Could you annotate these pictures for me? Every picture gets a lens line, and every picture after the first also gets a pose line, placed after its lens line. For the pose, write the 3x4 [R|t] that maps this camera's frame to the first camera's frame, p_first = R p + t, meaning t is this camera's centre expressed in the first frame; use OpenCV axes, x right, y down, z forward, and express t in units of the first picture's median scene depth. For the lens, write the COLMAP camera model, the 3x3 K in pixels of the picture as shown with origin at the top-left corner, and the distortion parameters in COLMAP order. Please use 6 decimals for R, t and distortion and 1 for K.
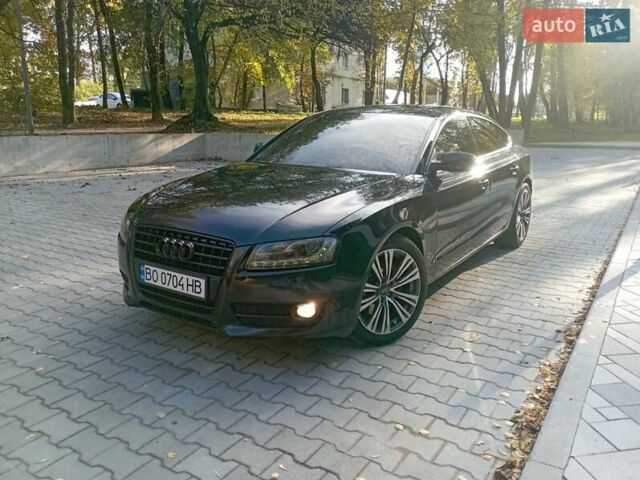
lens RADIAL K [[532.1, 0, 314.8], [0, 532.1, 239.0], [0, 0, 1]] dist [0.095142, -0.106297]
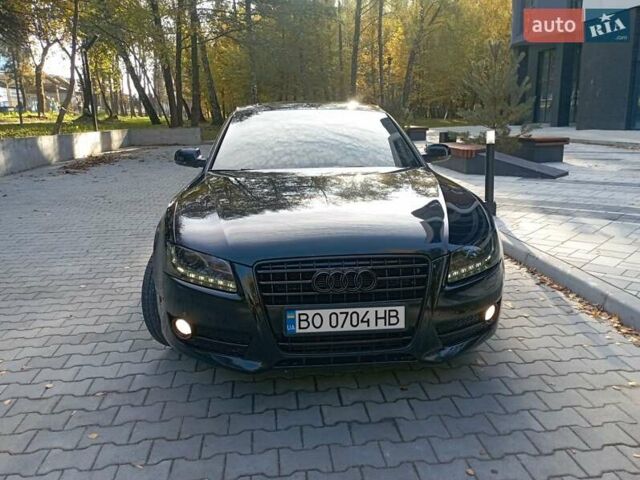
lens RADIAL K [[532.1, 0, 314.8], [0, 532.1, 239.0], [0, 0, 1]] dist [0.095142, -0.106297]
pose [[0.772236, -0.165572, 0.613382, -0.788995], [0.165238, 0.984562, 0.057735, -0.097284], [-0.613473, 0.056769, 0.787673, 0.402620]]
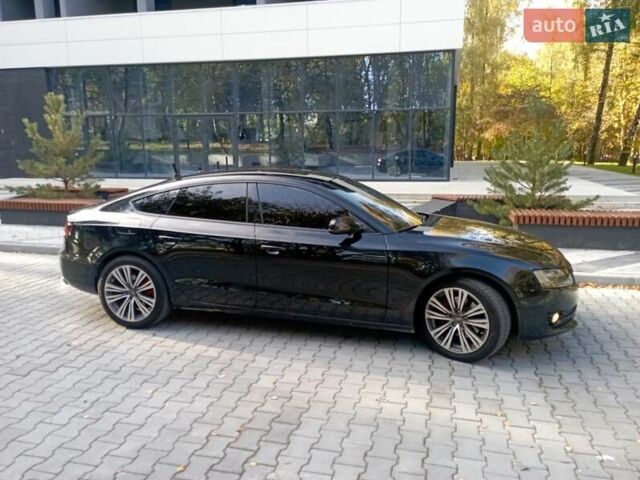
lens RADIAL K [[532.1, 0, 314.8], [0, 532.1, 239.0], [0, 0, 1]] dist [0.095142, -0.106297]
pose [[-0.332310, -0.169607, 0.927795, -1.526962], [0.211952, 0.945109, 0.248687, -0.633538], [-0.919047, 0.279289, -0.278121, 2.162585]]
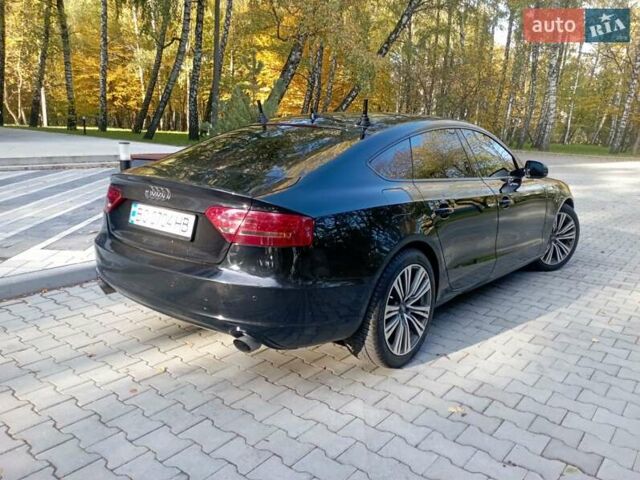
lens RADIAL K [[532.1, 0, 314.8], [0, 532.1, 239.0], [0, 0, 1]] dist [0.095142, -0.106297]
pose [[-0.996942, -0.051365, 0.058897, 0.360211], [-0.022001, 0.907643, 0.419166, -0.734261], [-0.074988, 0.416589, -0.905997, 3.191525]]
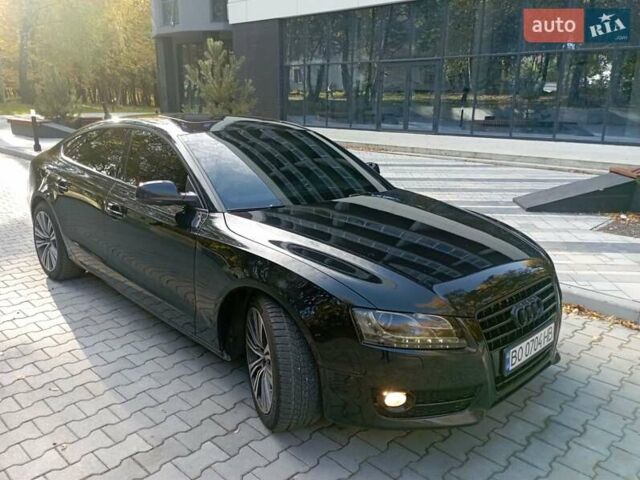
lens RADIAL K [[532.1, 0, 314.8], [0, 532.1, 239.0], [0, 0, 1]] dist [0.095142, -0.106297]
pose [[0.186613, -0.256099, 0.948466, -1.149055], [0.203982, 0.954487, 0.217591, -0.360999], [-0.961024, 0.152865, 0.230360, 1.132556]]
